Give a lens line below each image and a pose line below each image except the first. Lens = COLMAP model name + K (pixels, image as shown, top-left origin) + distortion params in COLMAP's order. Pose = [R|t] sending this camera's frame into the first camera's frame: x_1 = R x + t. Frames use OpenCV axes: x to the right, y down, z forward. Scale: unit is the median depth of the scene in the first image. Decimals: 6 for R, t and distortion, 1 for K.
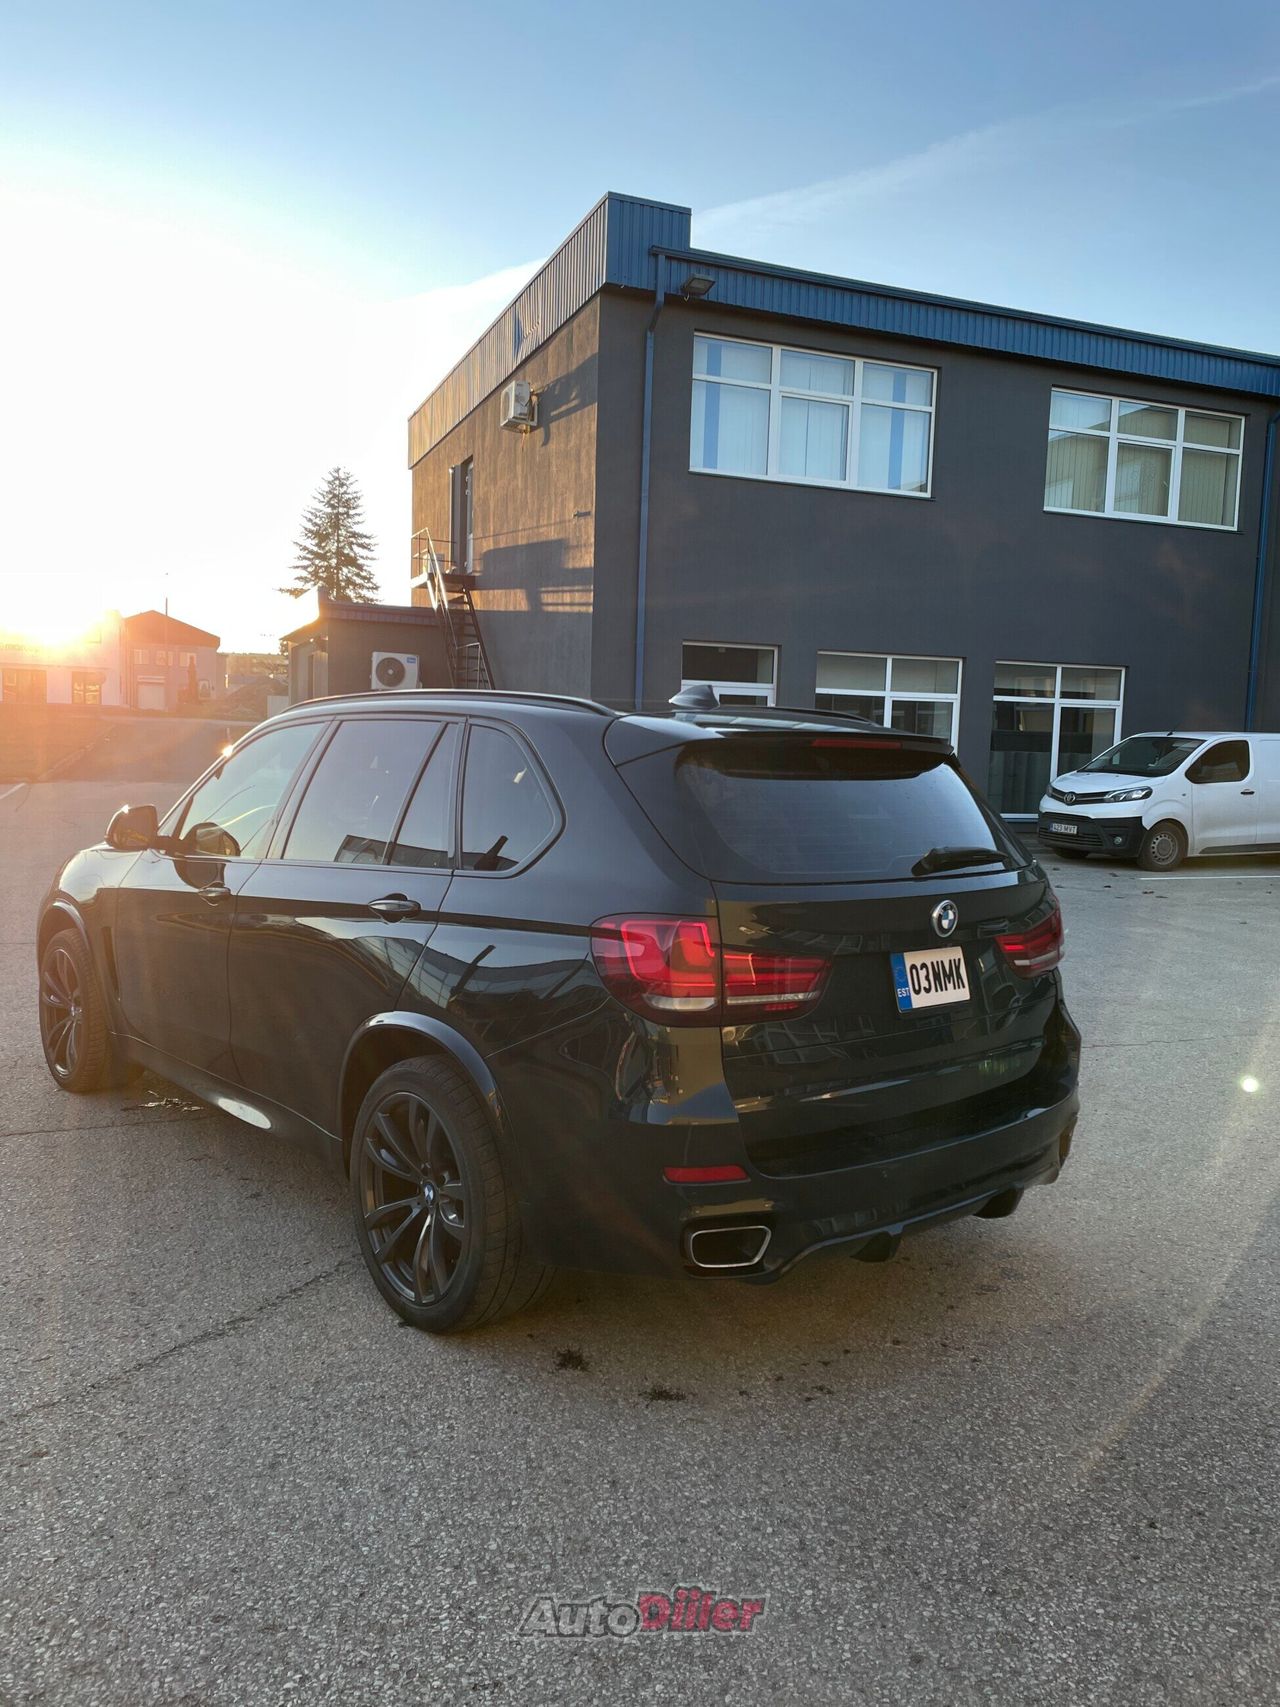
lens RADIAL K [[1276.4, 0, 666.3], [0, 1276.4, 854.7], [0, 0, 1]] dist [0.087031, -0.118373]
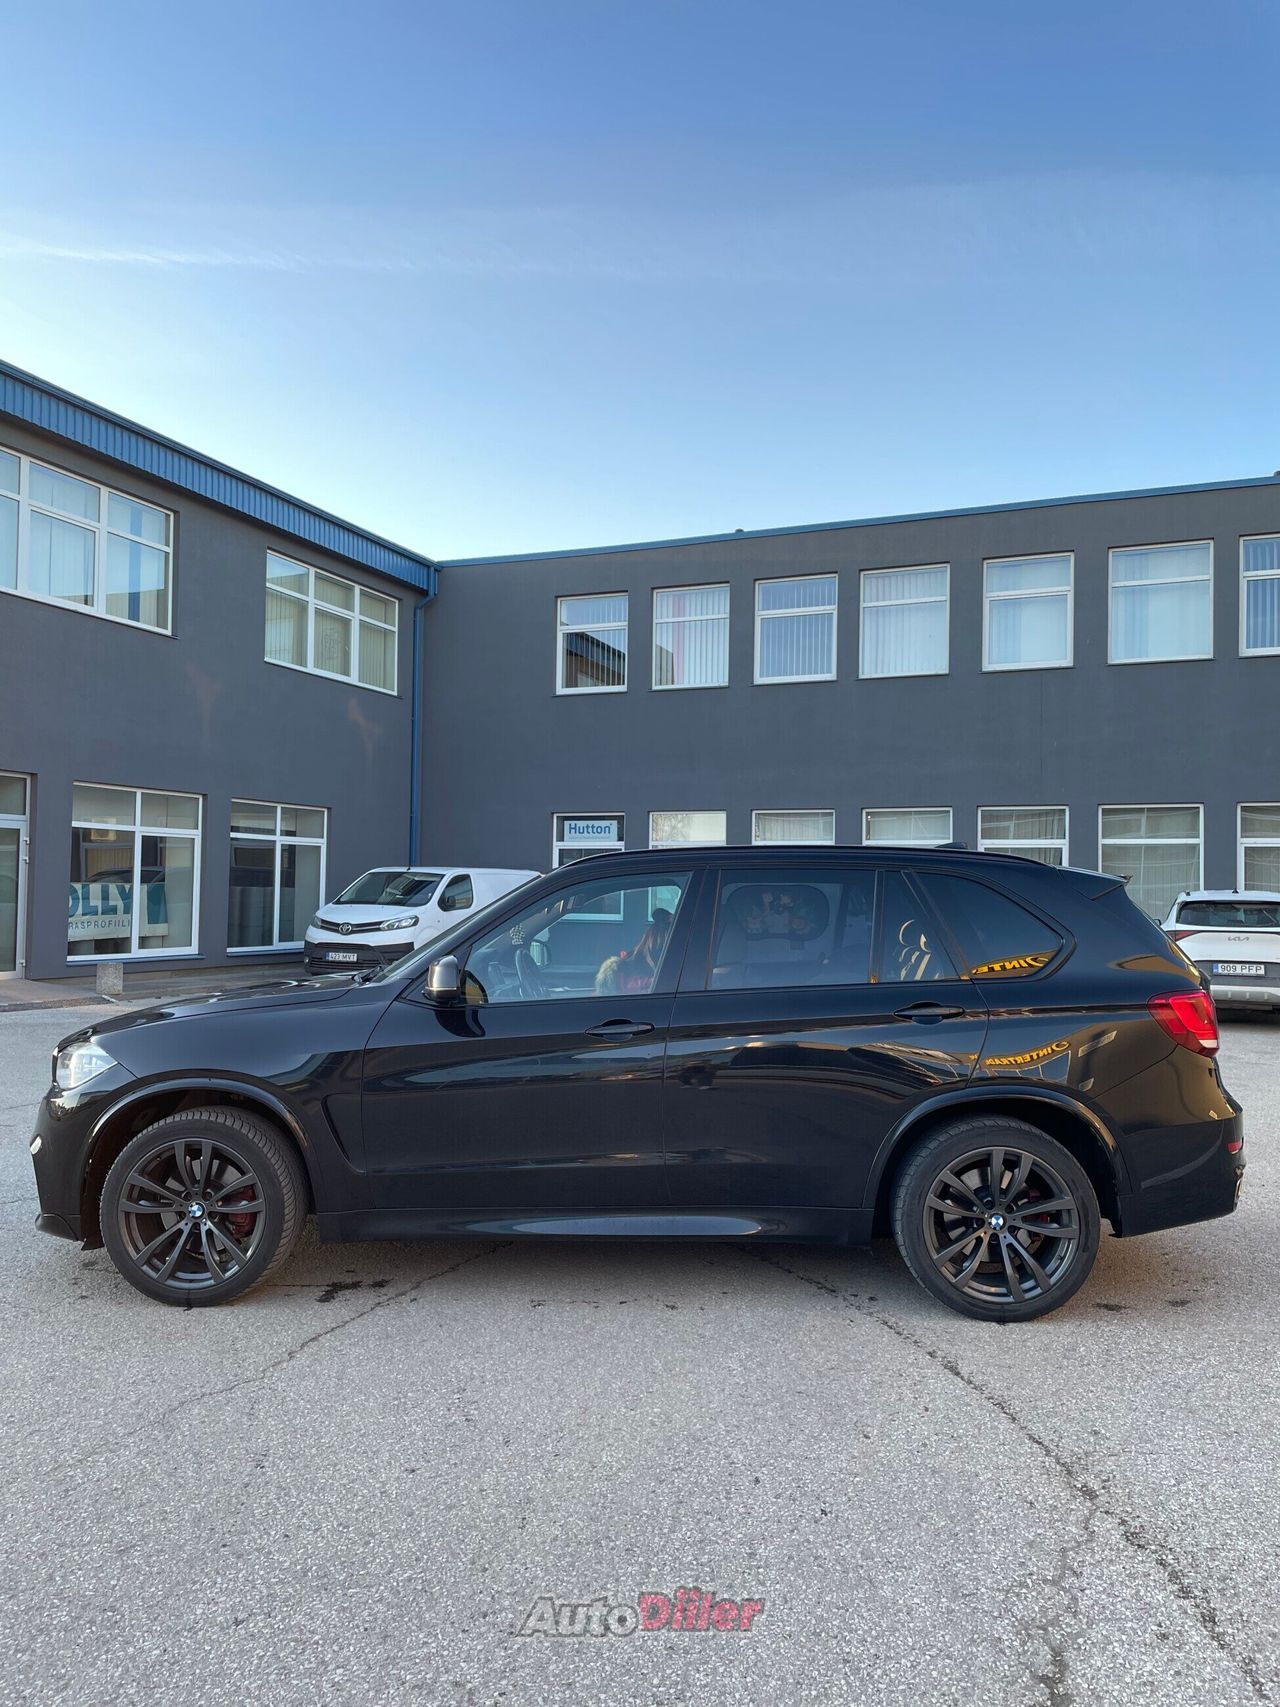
lens RADIAL K [[1276.4, 0, 666.3], [0, 1276.4, 854.7], [0, 0, 1]] dist [0.087031, -0.118373]
pose [[0.692337, 0.001689, 0.721573, -0.252351], [0.072243, 0.994811, -0.071645, -0.008159], [-0.717949, 0.101731, 0.688622, 0.051195]]
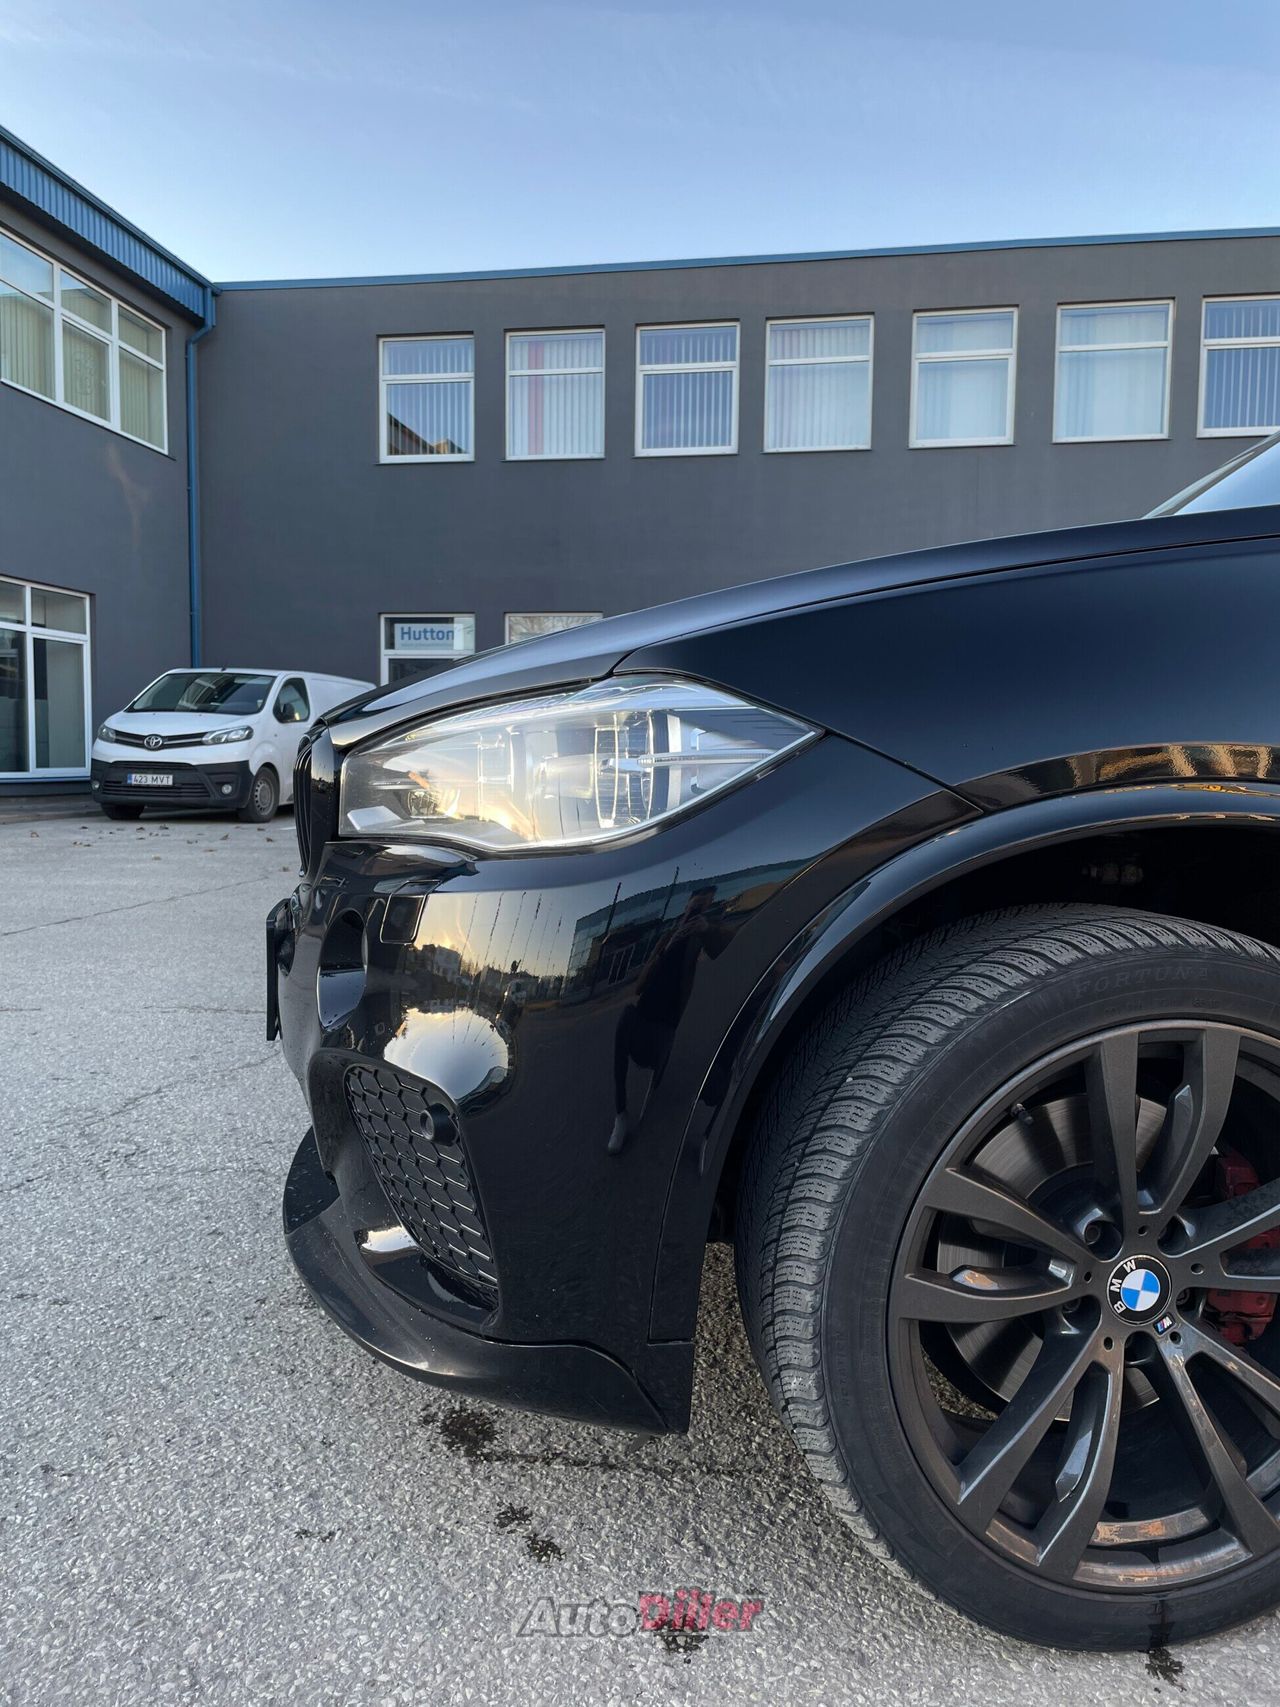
lens RADIAL K [[1276.4, 0, 666.3], [0, 1276.4, 854.7], [0, 0, 1]] dist [0.087031, -0.118373]
pose [[0.512777, -0.090128, 0.853778, -0.202326], [0.082869, 0.995027, 0.055268, 0.007909], [-0.854513, 0.042411, 0.517695, 0.274738]]
